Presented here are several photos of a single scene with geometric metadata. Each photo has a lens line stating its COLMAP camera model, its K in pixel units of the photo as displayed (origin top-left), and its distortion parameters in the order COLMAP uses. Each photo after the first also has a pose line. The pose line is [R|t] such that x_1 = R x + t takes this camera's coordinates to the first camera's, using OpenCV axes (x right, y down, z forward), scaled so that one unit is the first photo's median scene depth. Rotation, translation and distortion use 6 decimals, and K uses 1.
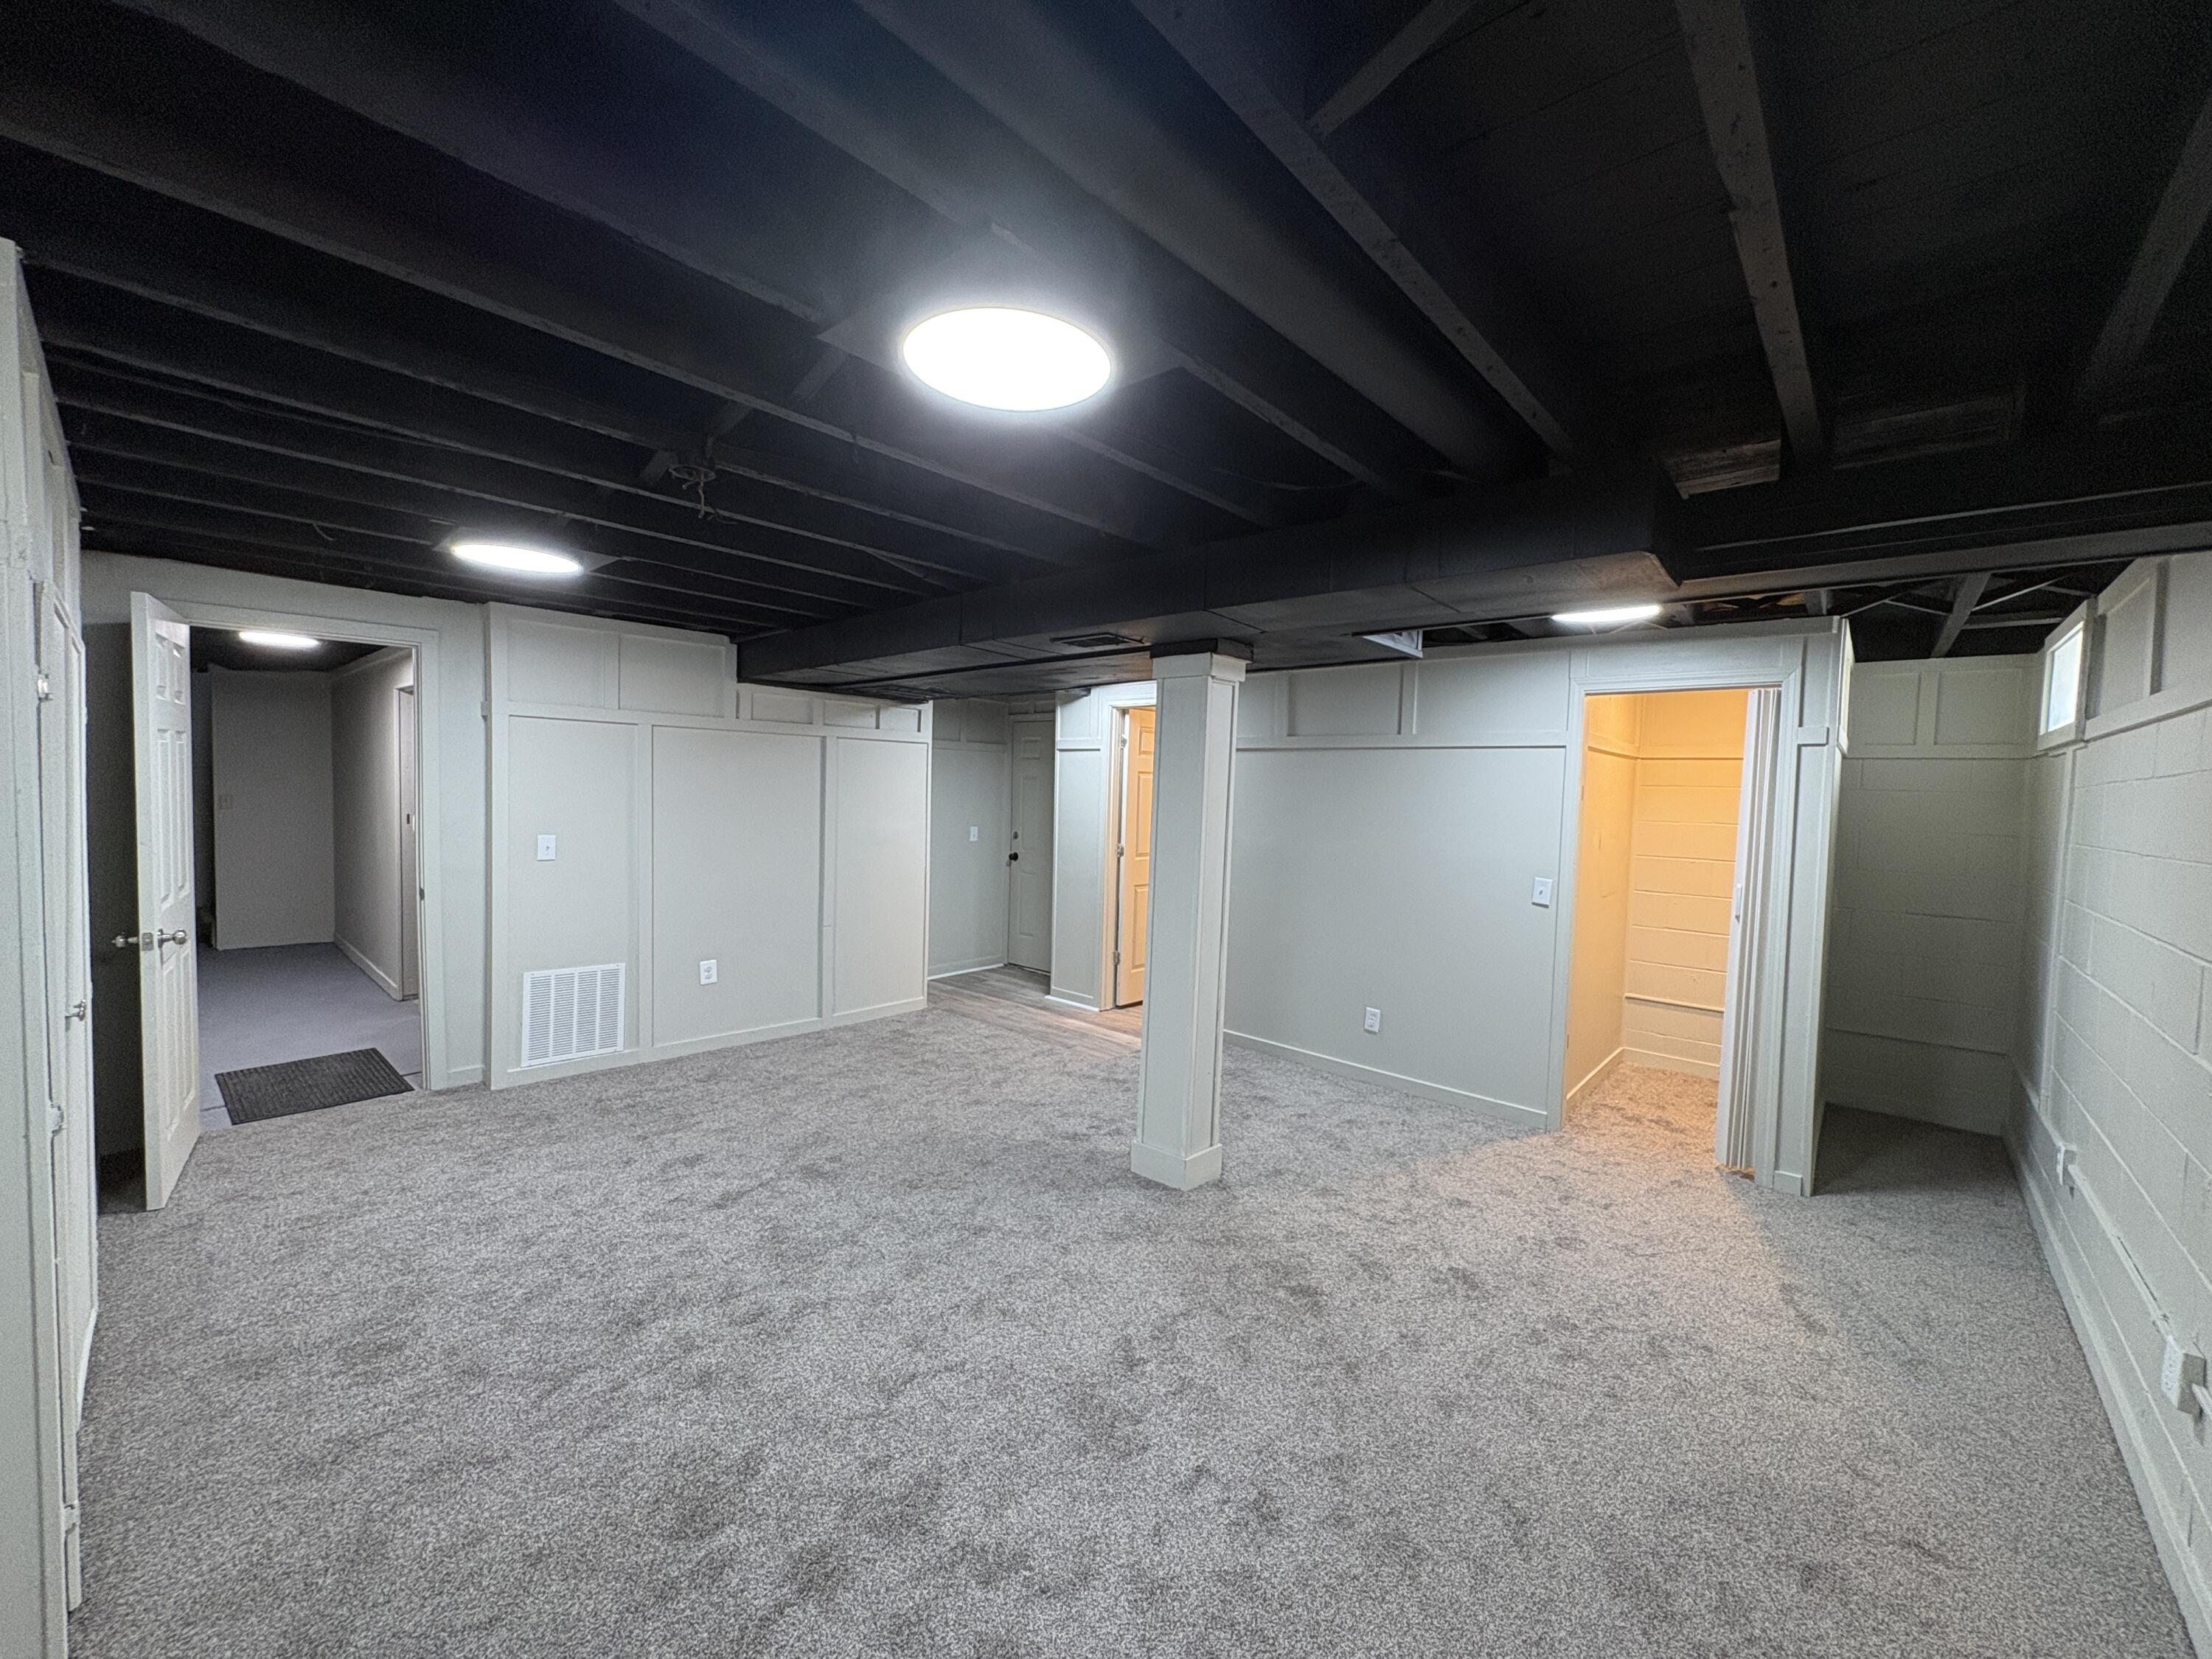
lens RADIAL K [[876.7, 0, 1076.3], [0, 876.7, 816.0], [0, 0, 1]] dist [-0.002677, 0.000820]
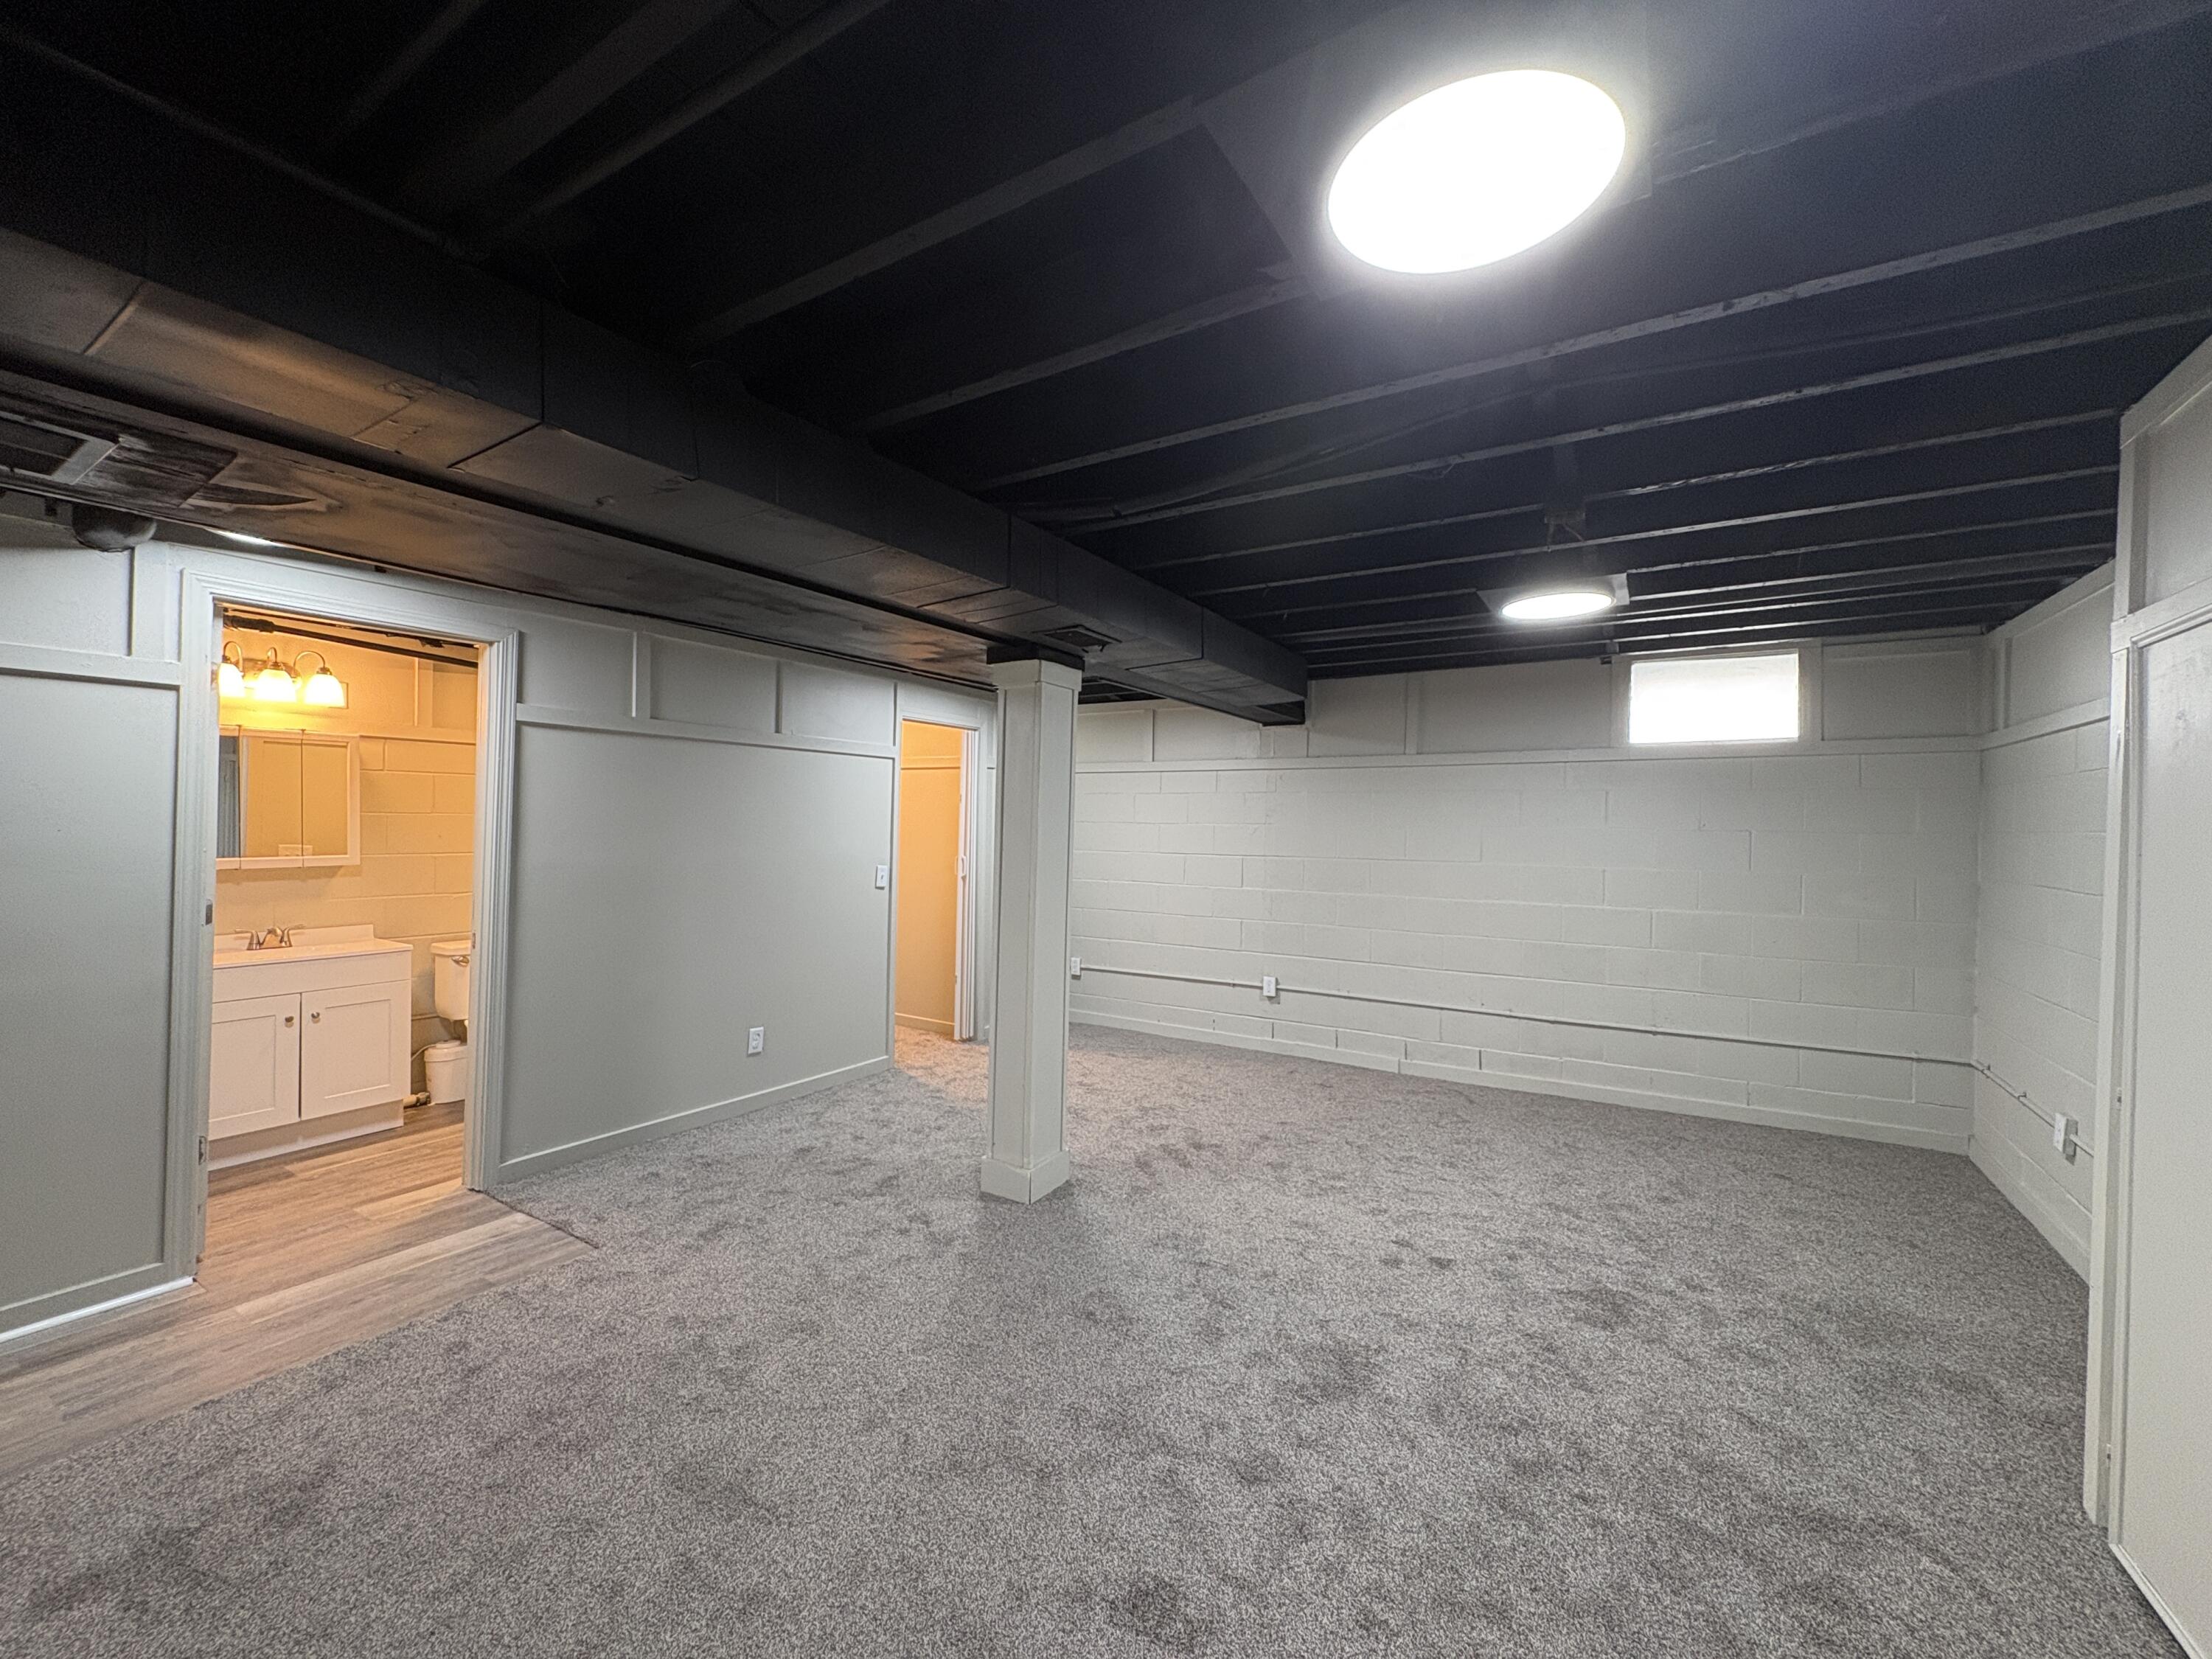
lens RADIAL K [[876.7, 0, 1113.1], [0, 876.7, 821.9], [0, 0, 1]] dist [-0.002677, 0.000820]
pose [[-0.205058, -0.020370, 0.978538, -0.660416], [0.016941, 0.999560, 0.024358, -0.013595], [-0.978603, 0.021572, -0.204623, 0.850708]]
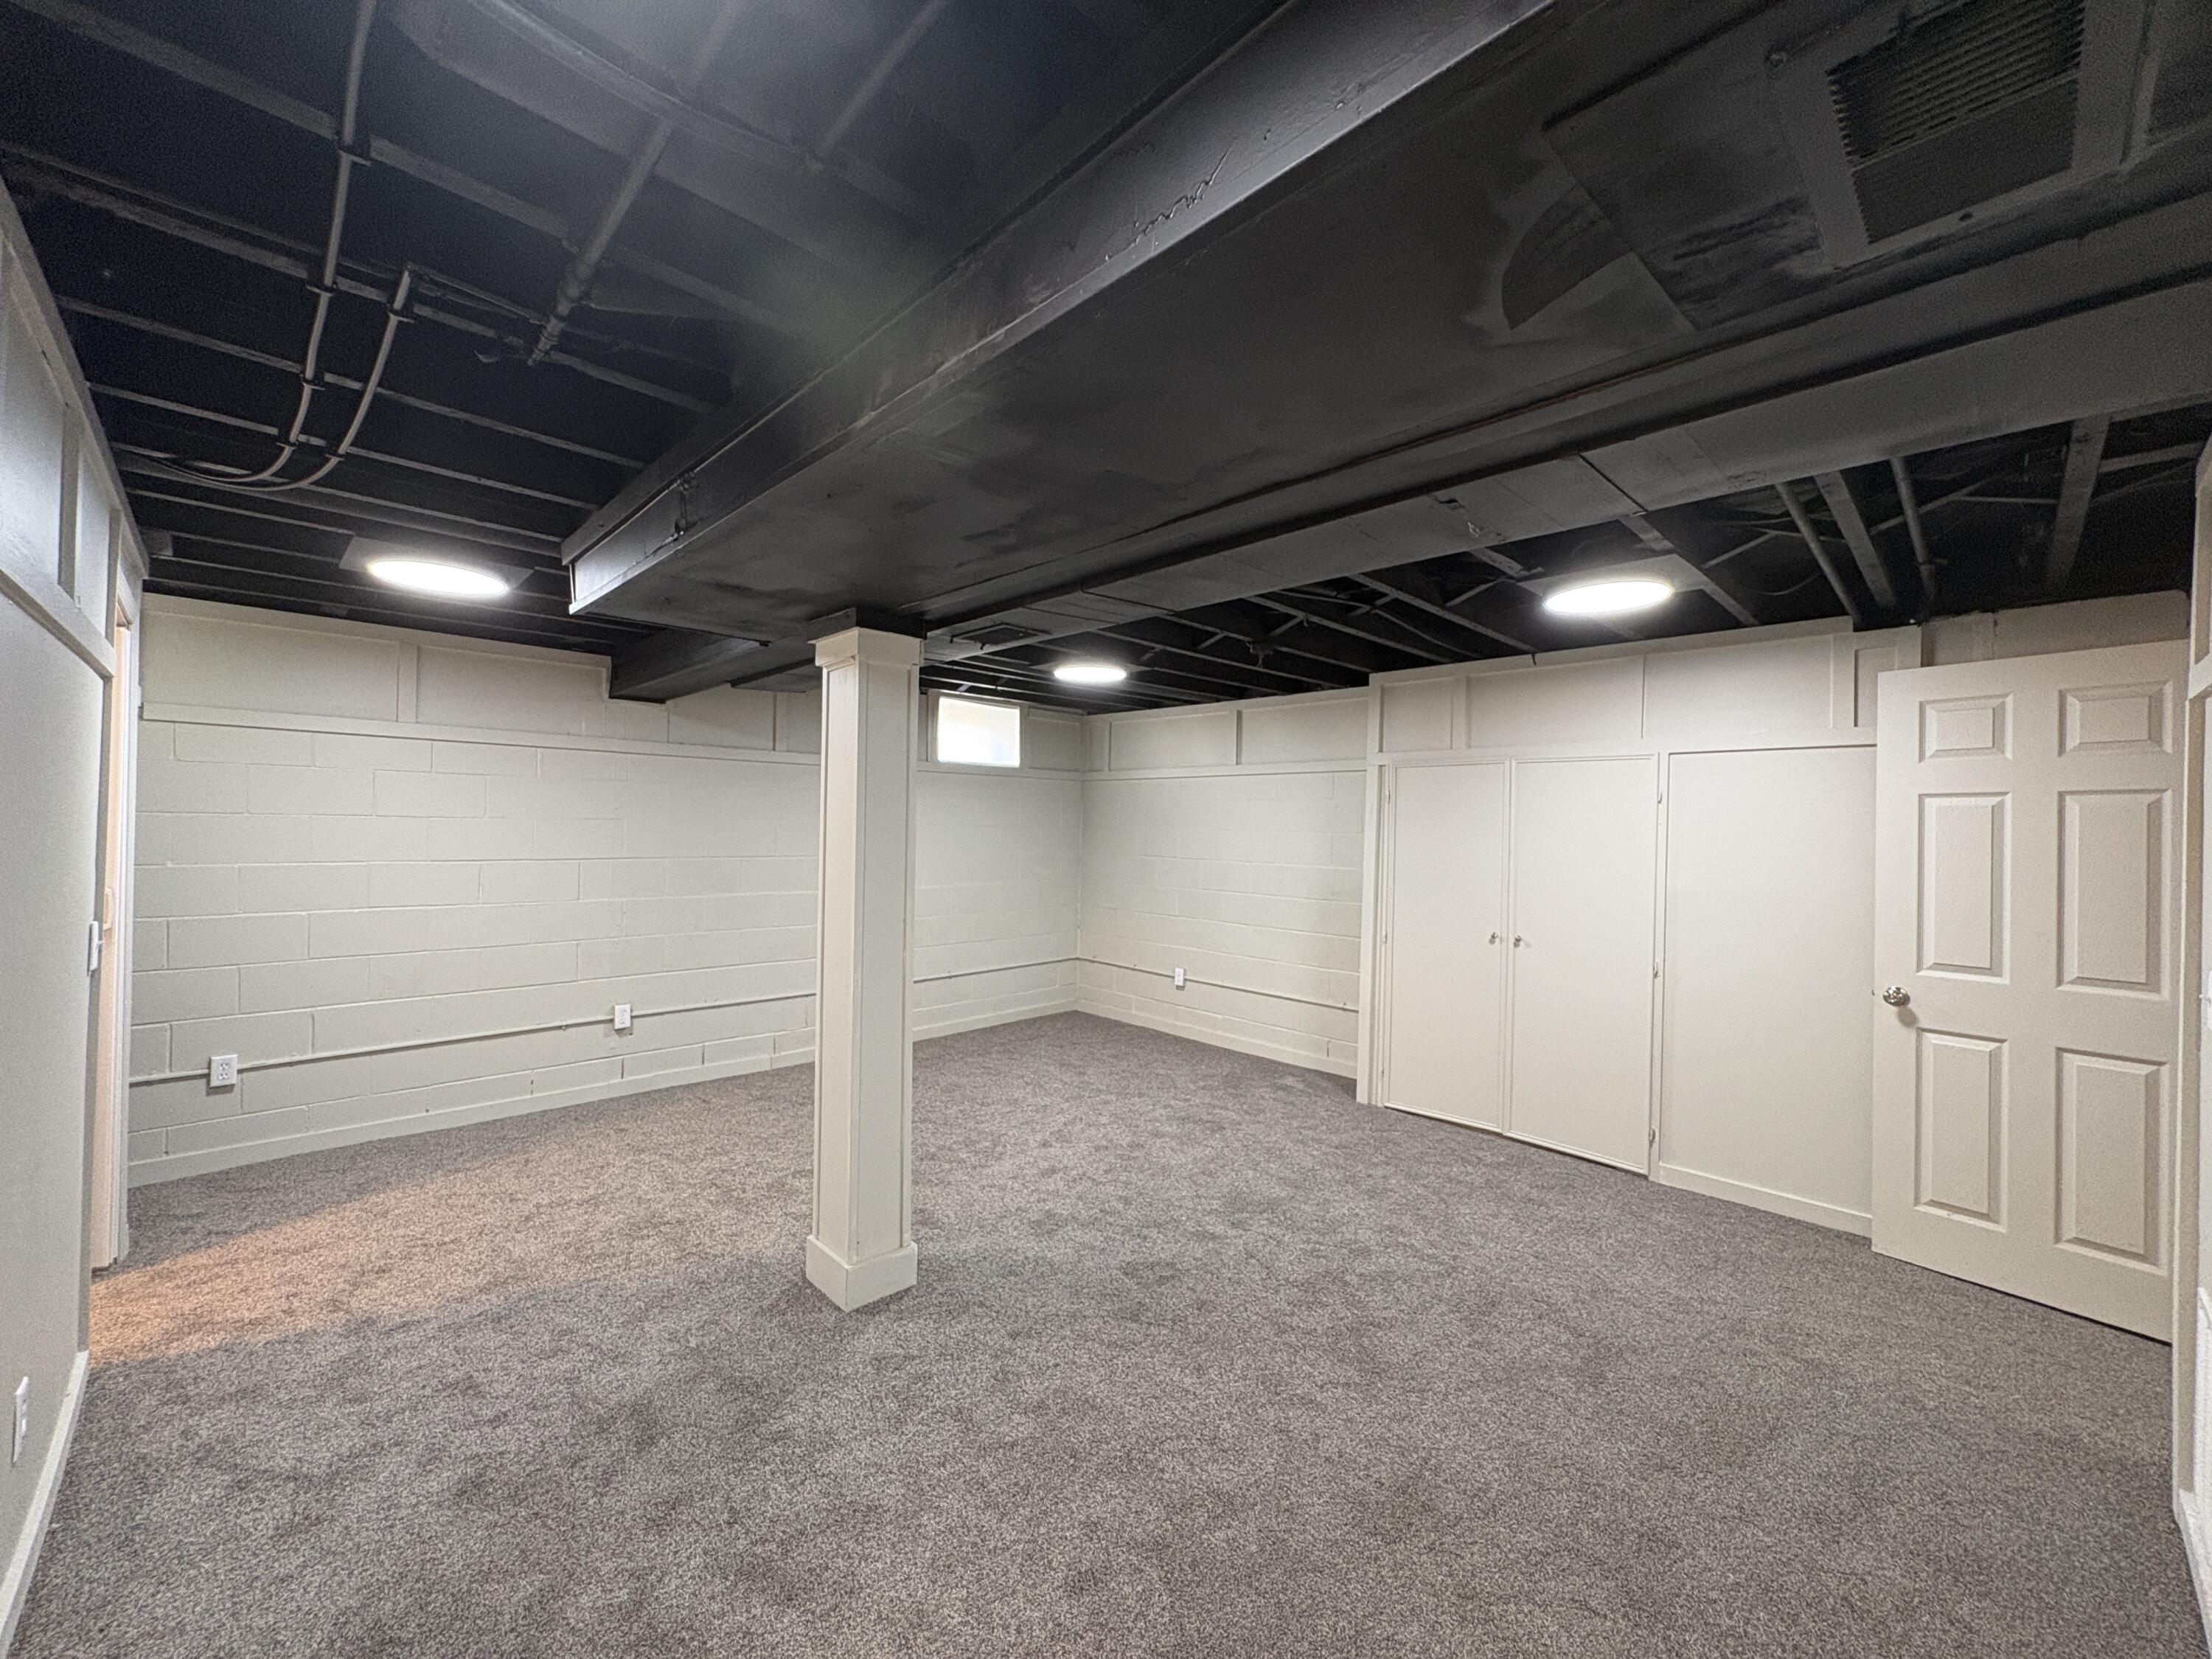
lens RADIAL K [[876.7, 0, 1104.8], [0, 876.7, 828.3], [0, 0, 1]] dist [-0.002677, 0.000820]
pose [[-0.998013, -0.042259, 0.046726, -0.099385], [-0.040223, 0.998236, 0.043673, -0.032724], [-0.048490, 0.041706, -0.997953, 1.364132]]
